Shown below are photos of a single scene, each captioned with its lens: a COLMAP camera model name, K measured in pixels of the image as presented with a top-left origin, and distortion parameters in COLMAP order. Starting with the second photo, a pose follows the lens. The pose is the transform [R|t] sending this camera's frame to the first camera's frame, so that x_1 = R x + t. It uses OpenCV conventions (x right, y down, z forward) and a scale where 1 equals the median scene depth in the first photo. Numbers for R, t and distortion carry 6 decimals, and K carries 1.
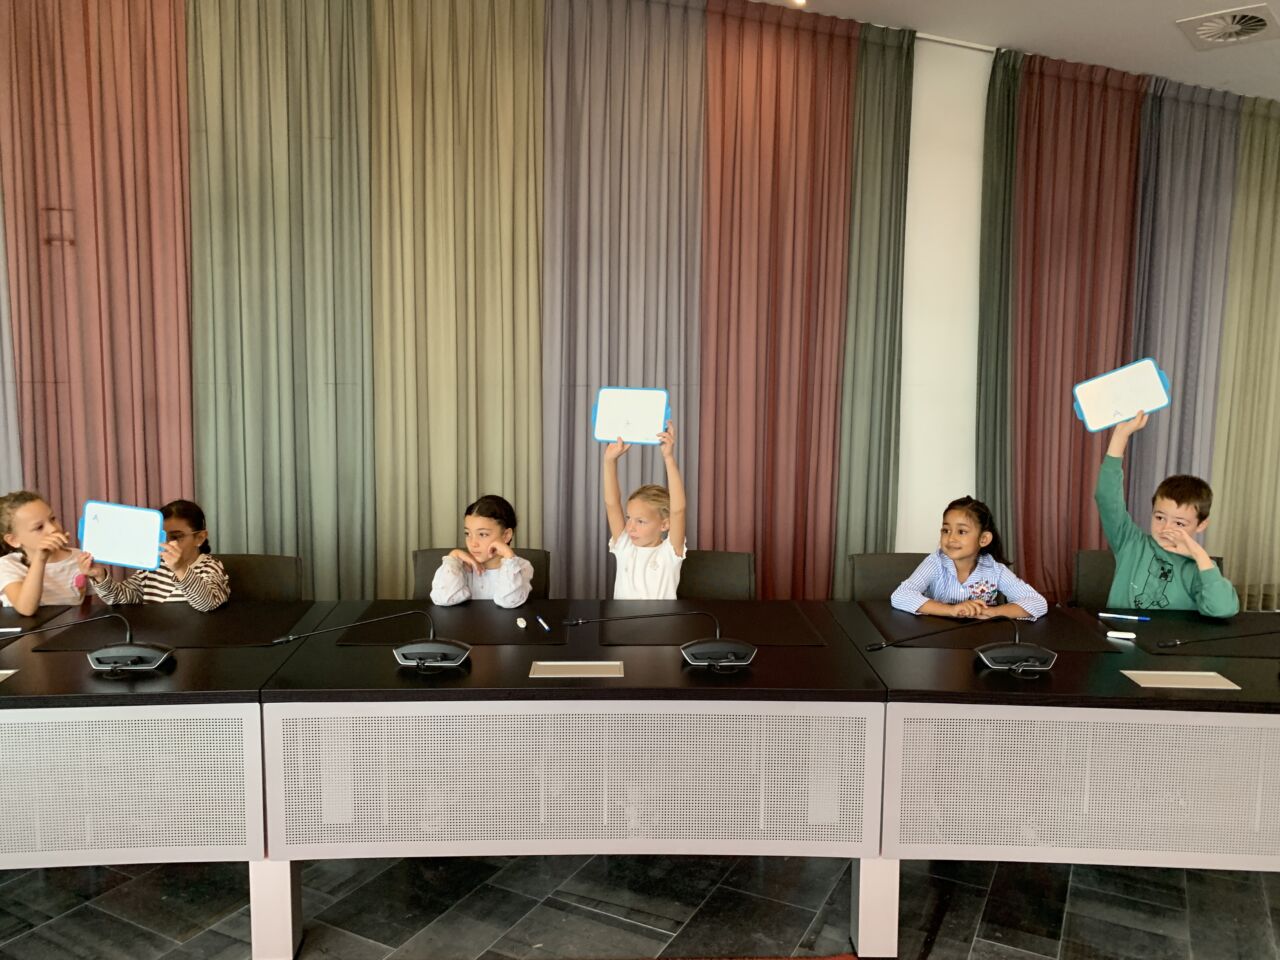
lens RADIAL K [[967.8, 0, 633.0], [0, 967.8, 477.2], [0, 0, 1]] dist [-0.004074, 0.002481]
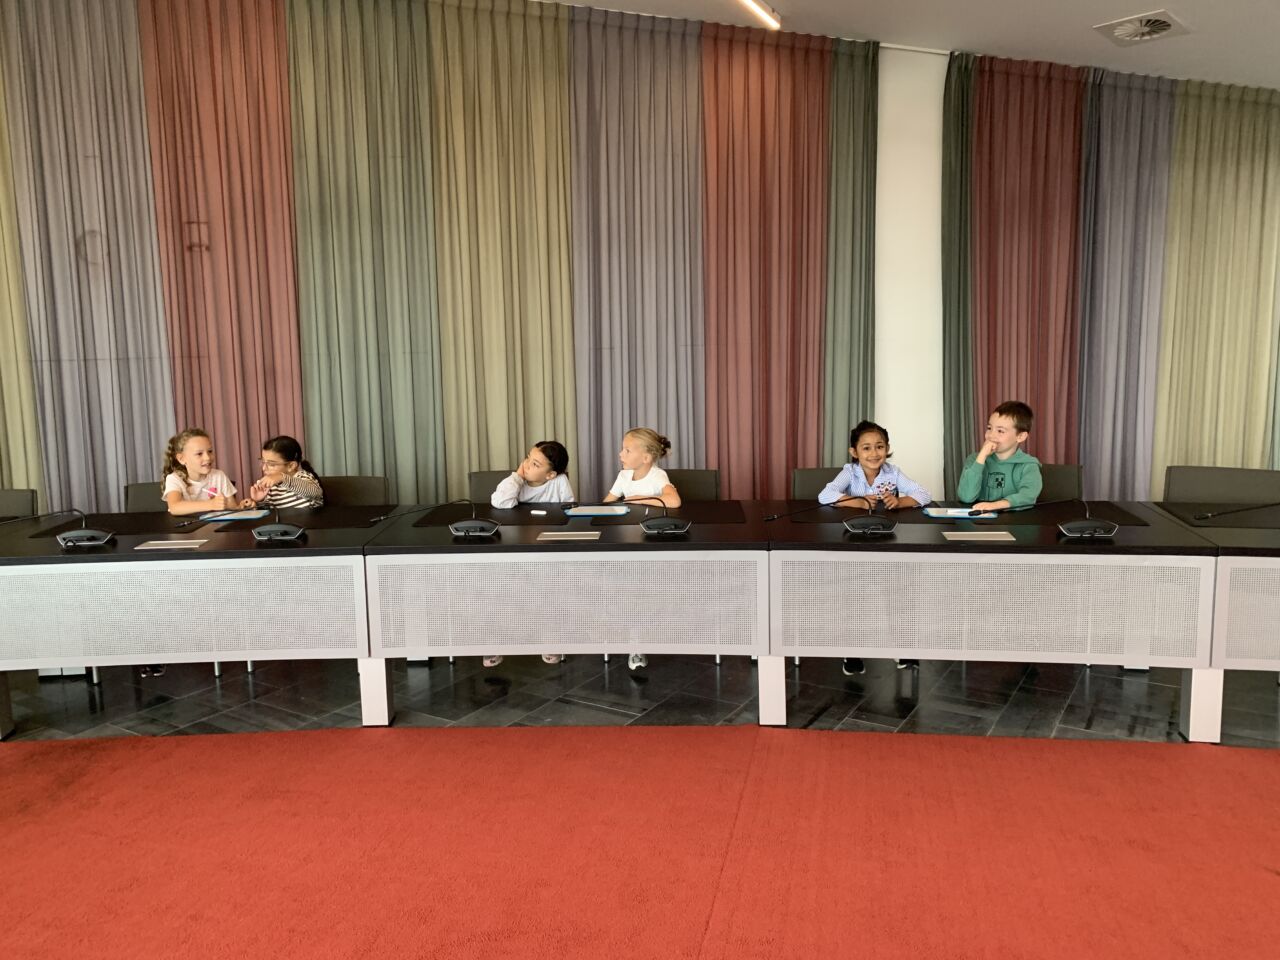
lens RADIAL K [[972.2, 0, 643.6], [0, 972.2, 475.3], [0, 0, 1]] dist [0.009814, 0.002938]
pose [[0.997014, -0.018445, -0.074991, 0.089027], [0.020710, 0.999349, 0.029551, 0.033071], [0.074397, -0.031015, 0.996746, -0.253239]]
